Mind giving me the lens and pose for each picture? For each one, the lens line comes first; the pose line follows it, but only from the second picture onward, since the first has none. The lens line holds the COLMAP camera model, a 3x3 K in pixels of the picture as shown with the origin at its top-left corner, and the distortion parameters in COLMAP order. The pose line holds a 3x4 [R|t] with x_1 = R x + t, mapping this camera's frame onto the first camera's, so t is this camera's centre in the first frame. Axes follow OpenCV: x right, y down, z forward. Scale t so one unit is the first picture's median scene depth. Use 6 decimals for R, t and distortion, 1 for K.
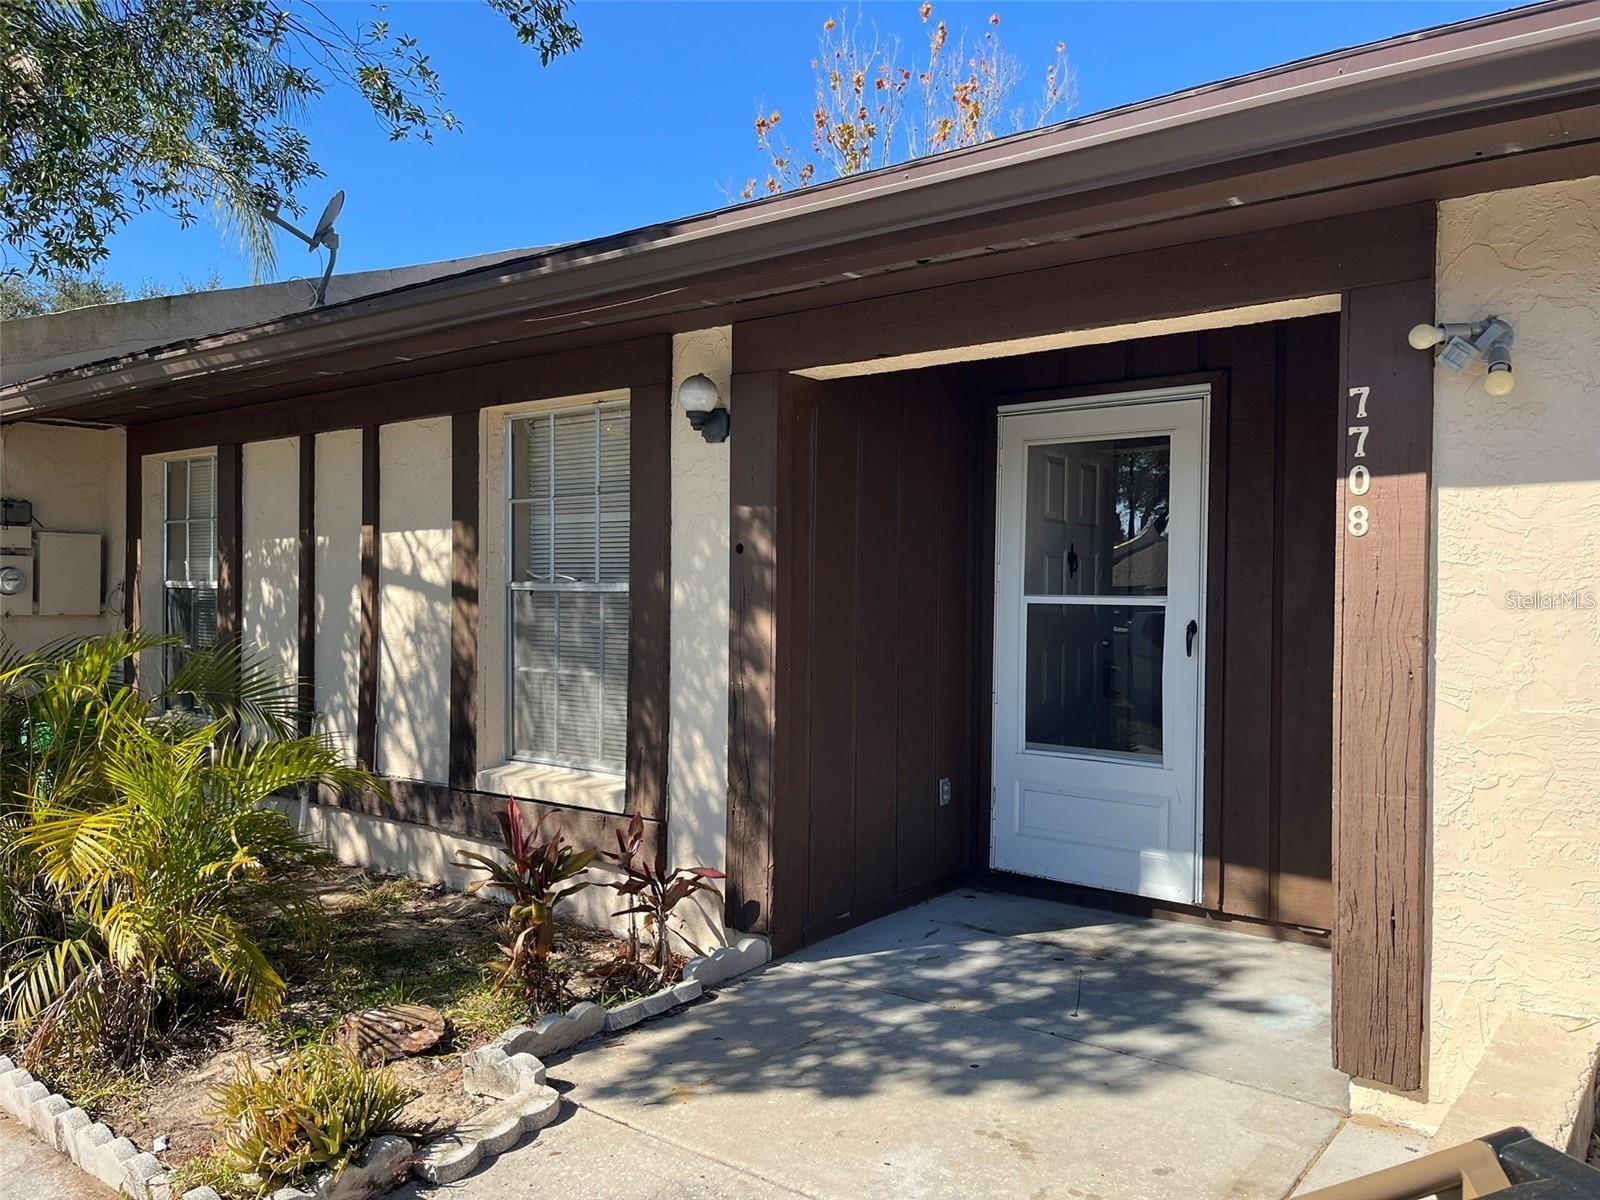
lens RADIAL K [[1188.1, 0, 796.6], [0, 1188.1, 609.6], [0, 0, 1]] dist [0.007159, 0.000705]
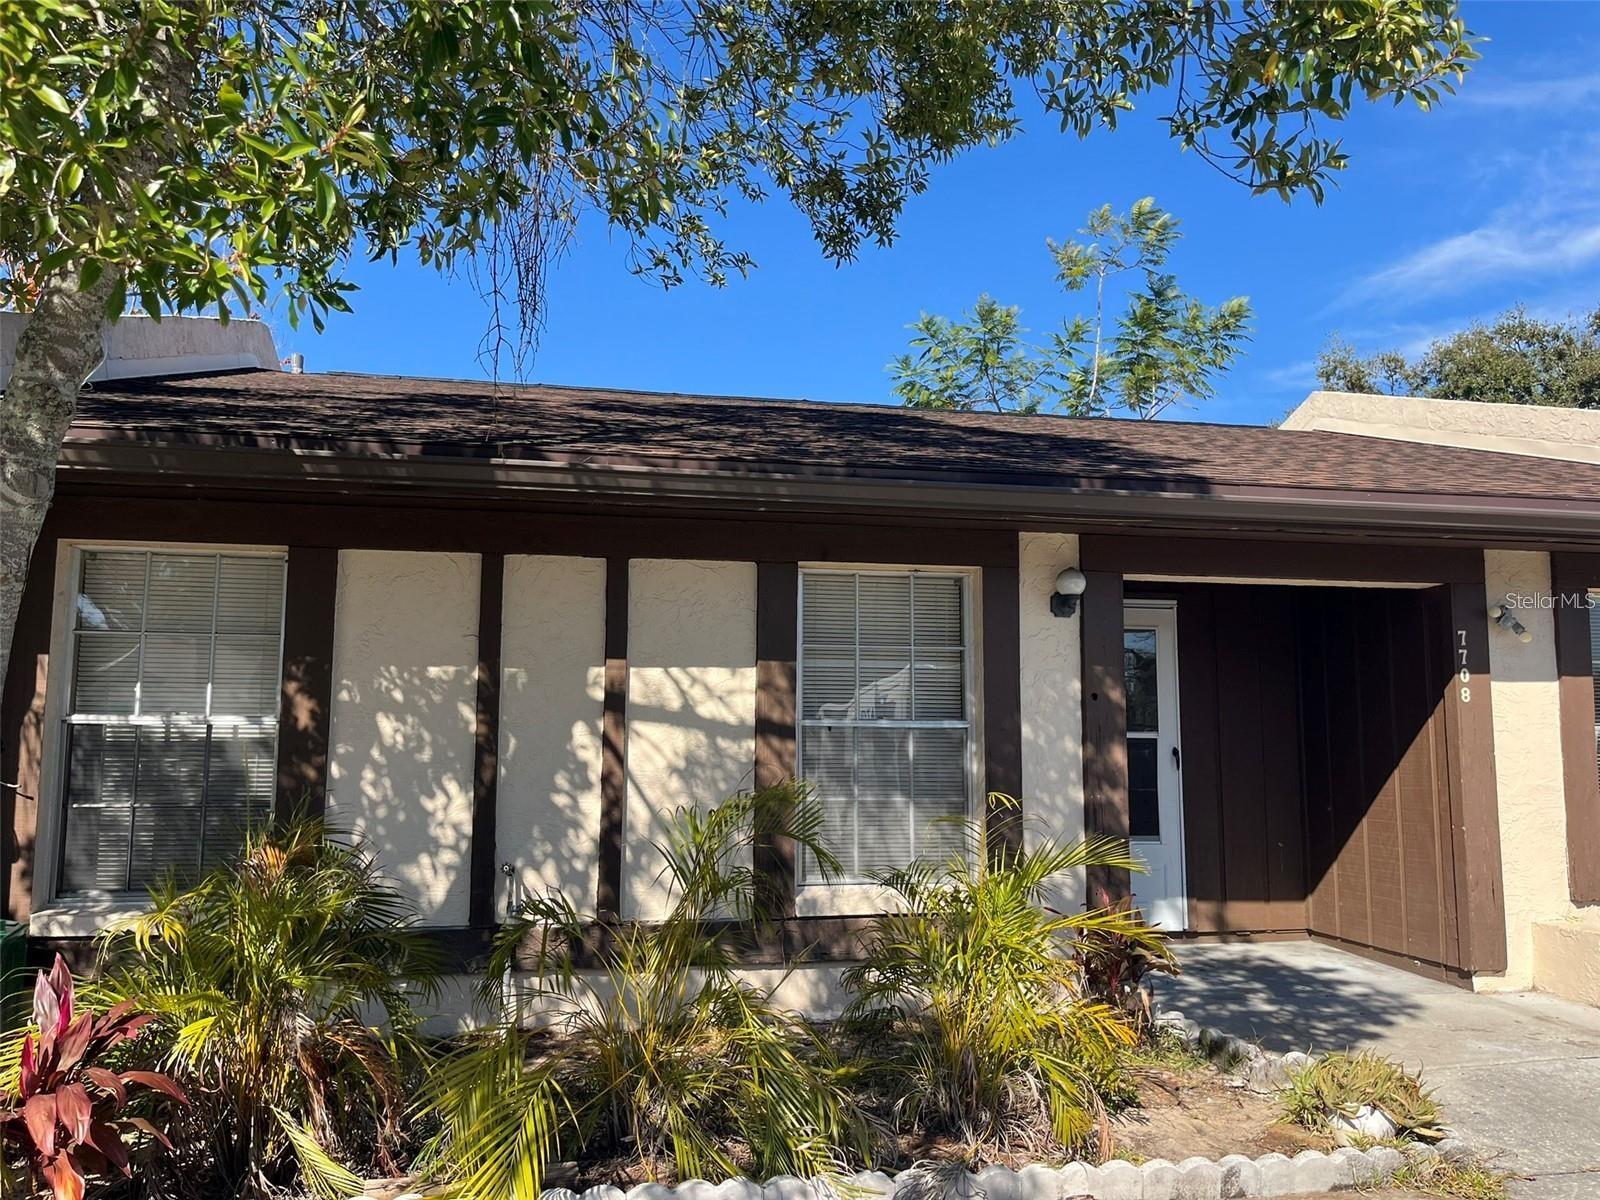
lens RADIAL K [[1188.1, 0, 791.9], [0, 1188.1, 596.9], [0, 0, 1]] dist [0.007159, 0.000705]
pose [[0.671636, 0.080485, 0.736497, -1.035379], [0.009583, 0.993055, -0.117261, -0.006962], [-0.740819, 0.085814, 0.666200, 0.264277]]
